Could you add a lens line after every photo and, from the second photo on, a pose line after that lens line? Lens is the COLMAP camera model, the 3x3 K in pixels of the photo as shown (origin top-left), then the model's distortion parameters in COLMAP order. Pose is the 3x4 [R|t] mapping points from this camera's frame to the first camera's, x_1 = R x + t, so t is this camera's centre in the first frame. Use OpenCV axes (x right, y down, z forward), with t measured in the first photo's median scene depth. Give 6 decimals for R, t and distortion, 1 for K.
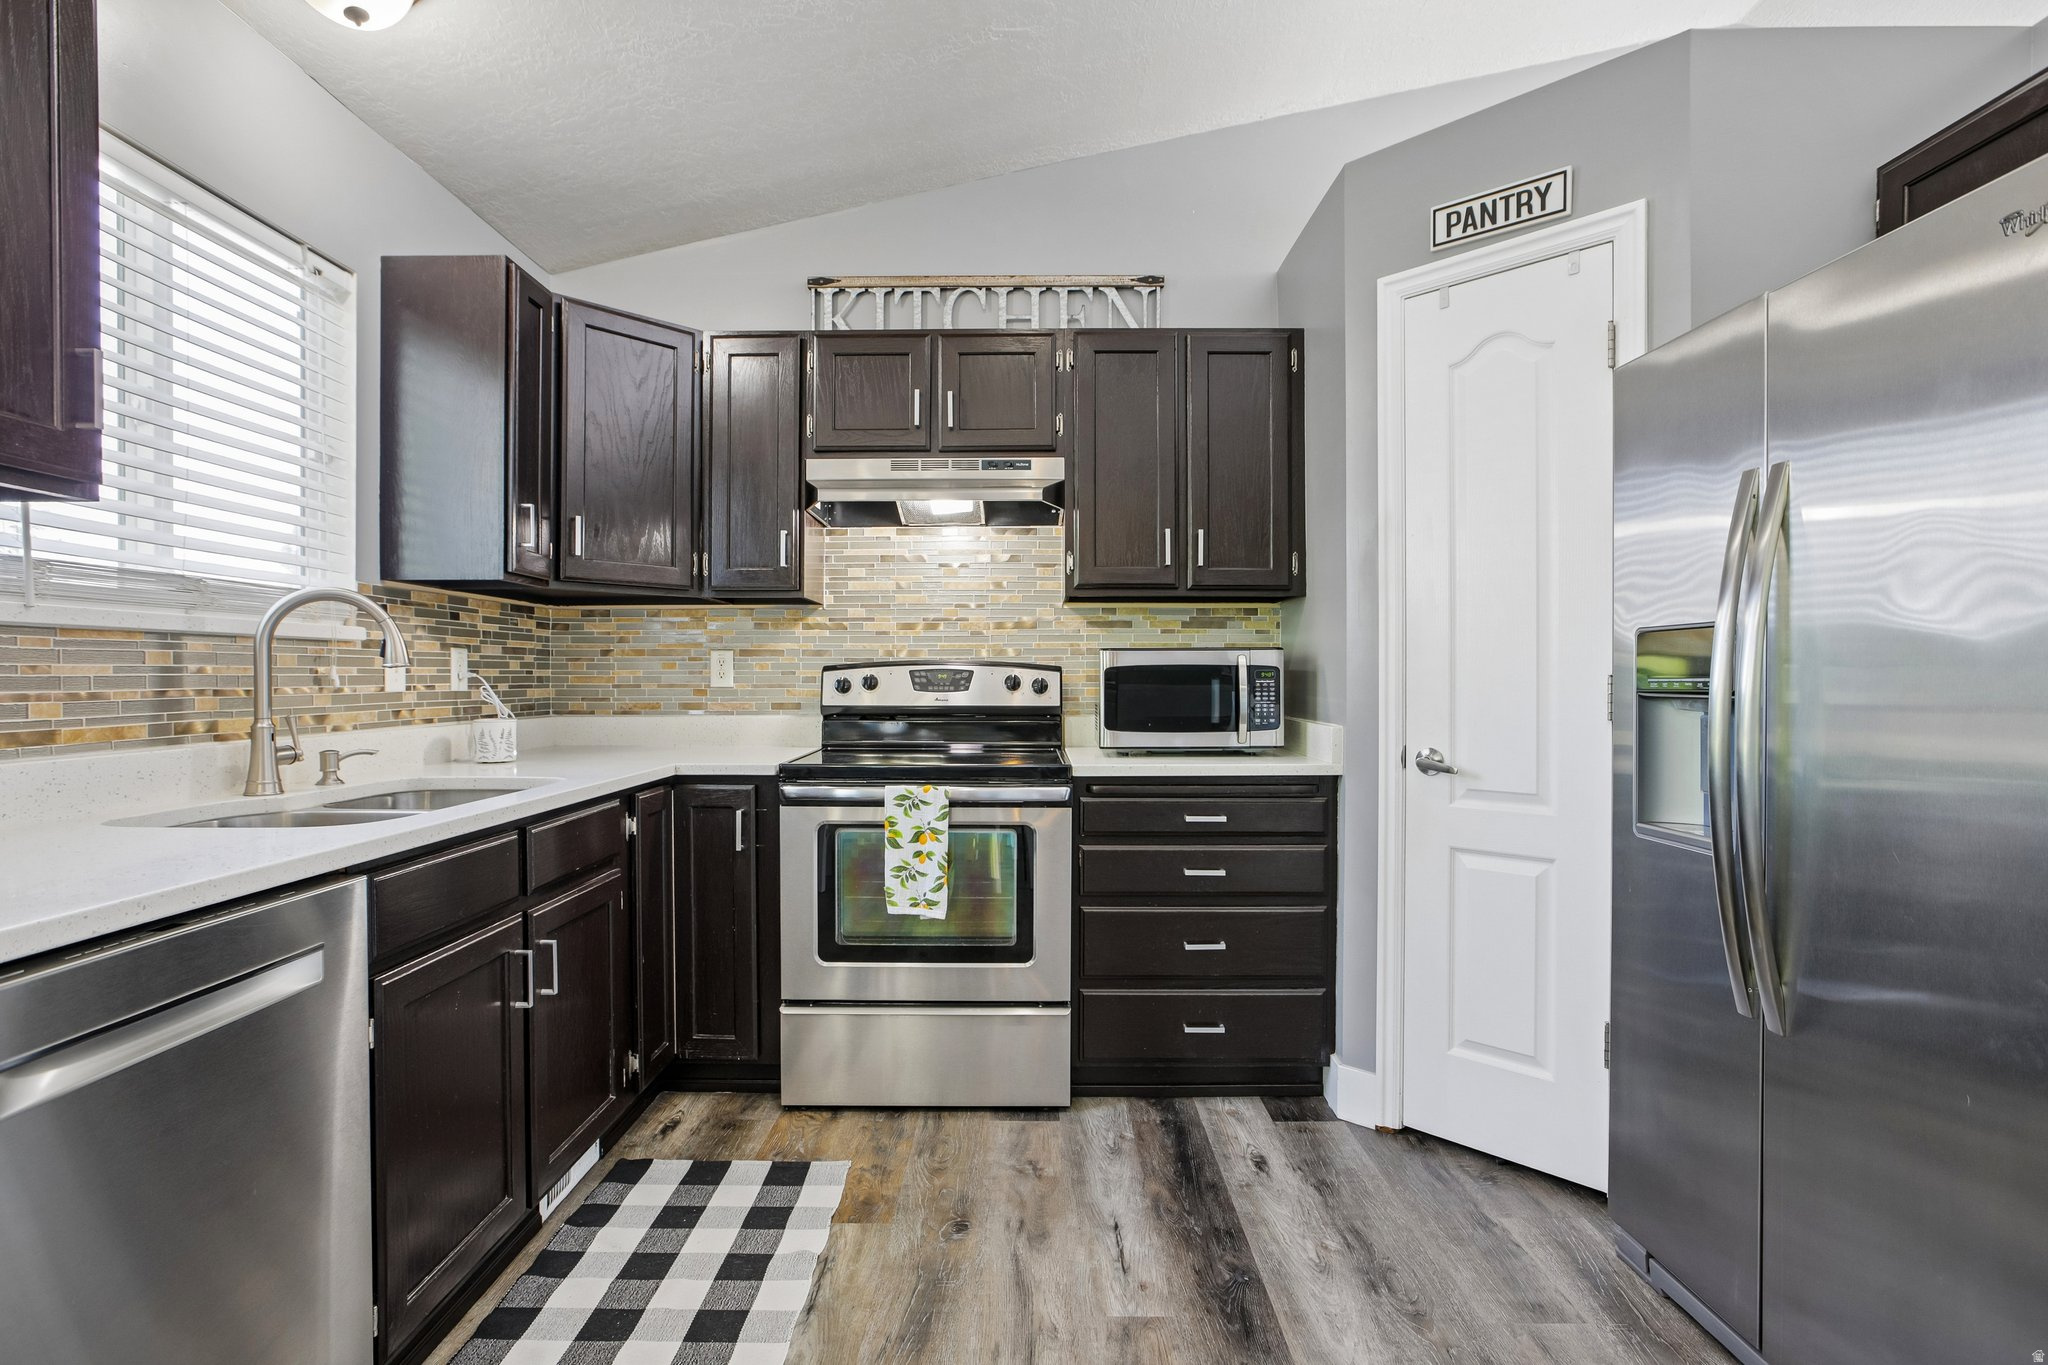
lens RADIAL K [[966.9, 0, 1023.5], [0, 966.9, 687.2], [0, 0, 1]] dist [-0.033937, 0.001501]
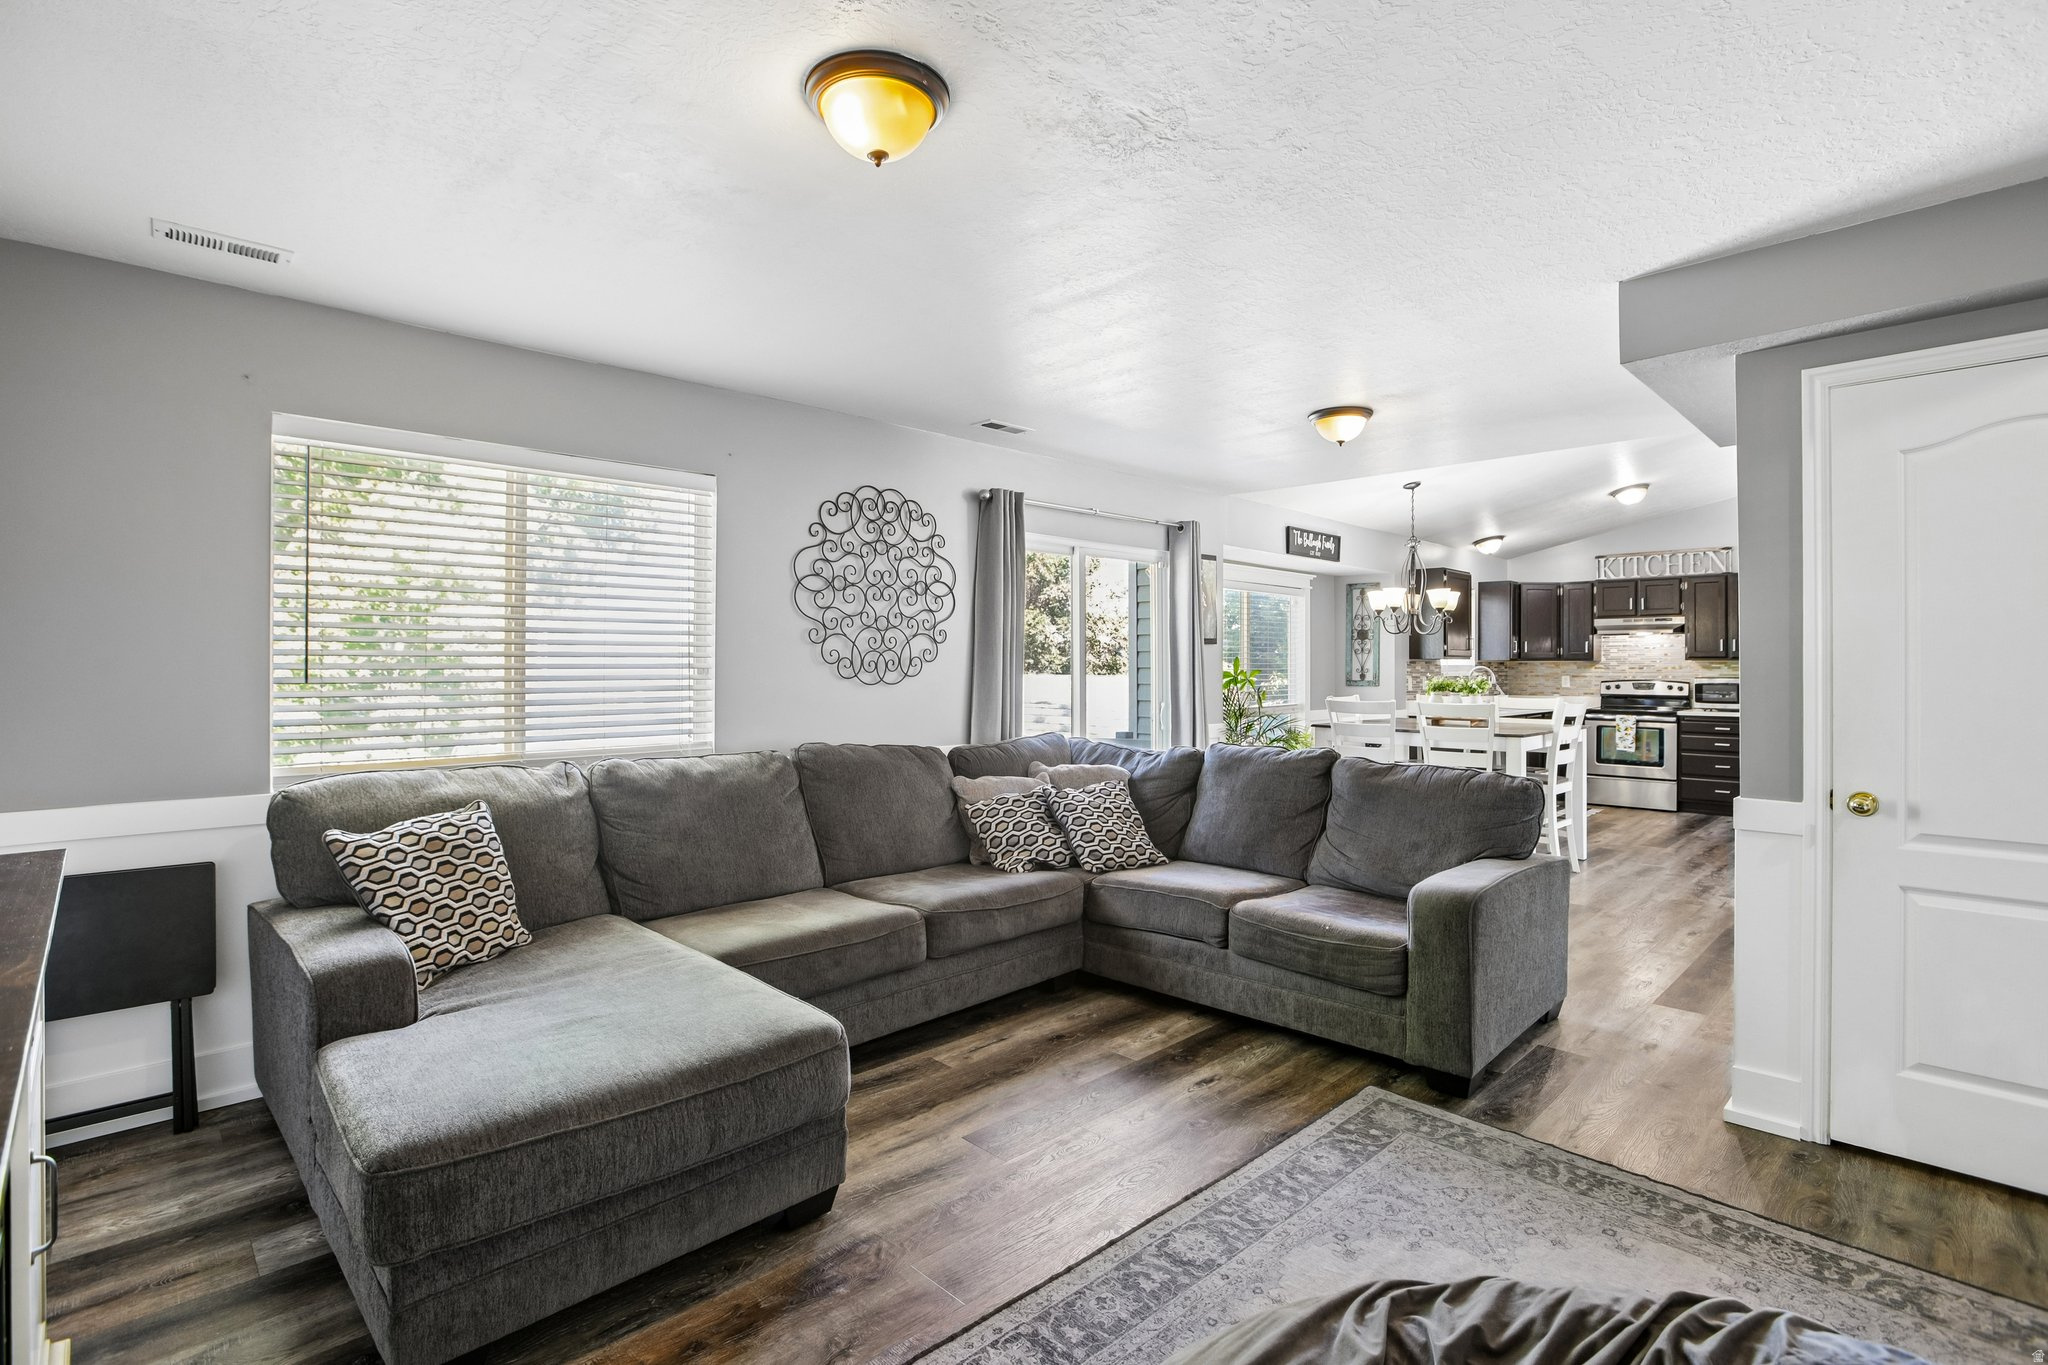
lens RADIAL K [[966.9, 0, 1019.4], [0, 966.9, 666.2], [0, 0, 1]] dist [-0.033937, 0.001501]
pose [[0.704305, 0.000365, -0.709897, 0.729271], [-0.009069, 0.999923, -0.008483, -0.029530], [0.709839, 0.012413, 0.704254, -2.776280]]
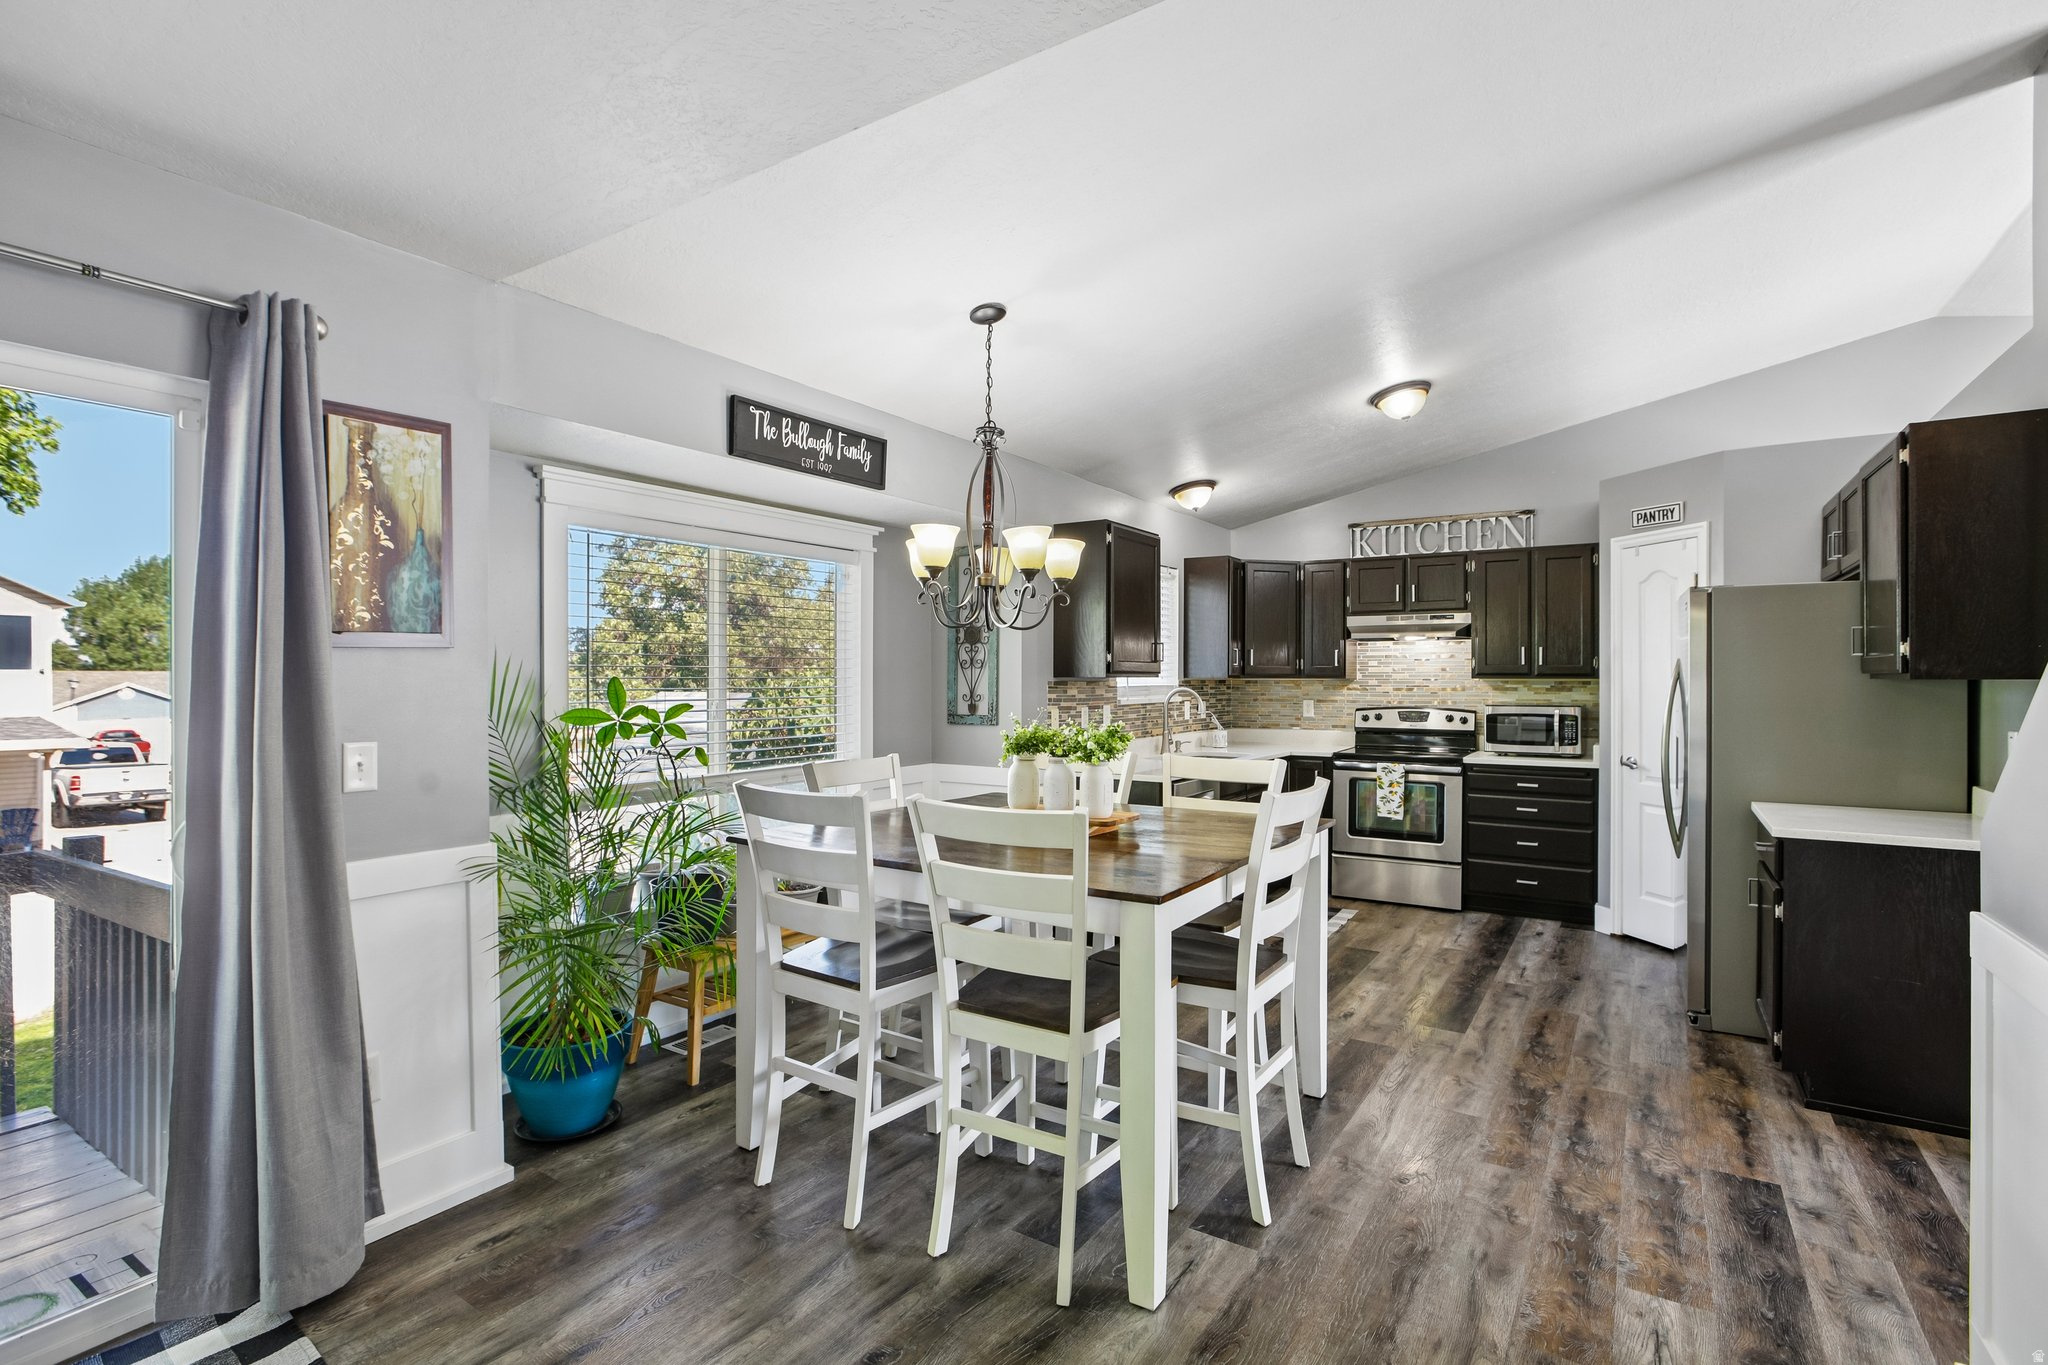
lens RADIAL K [[966.9, 0, 1030.5], [0, 966.9, 683.2], [0, 0, 1]] dist [-0.033937, 0.001501]
pose [[0.842042, 0.004226, -0.539395, 0.367058], [-0.006391, 0.999977, -0.002141, -0.074765], [0.539374, 0.005250, 0.842050, -1.293231]]
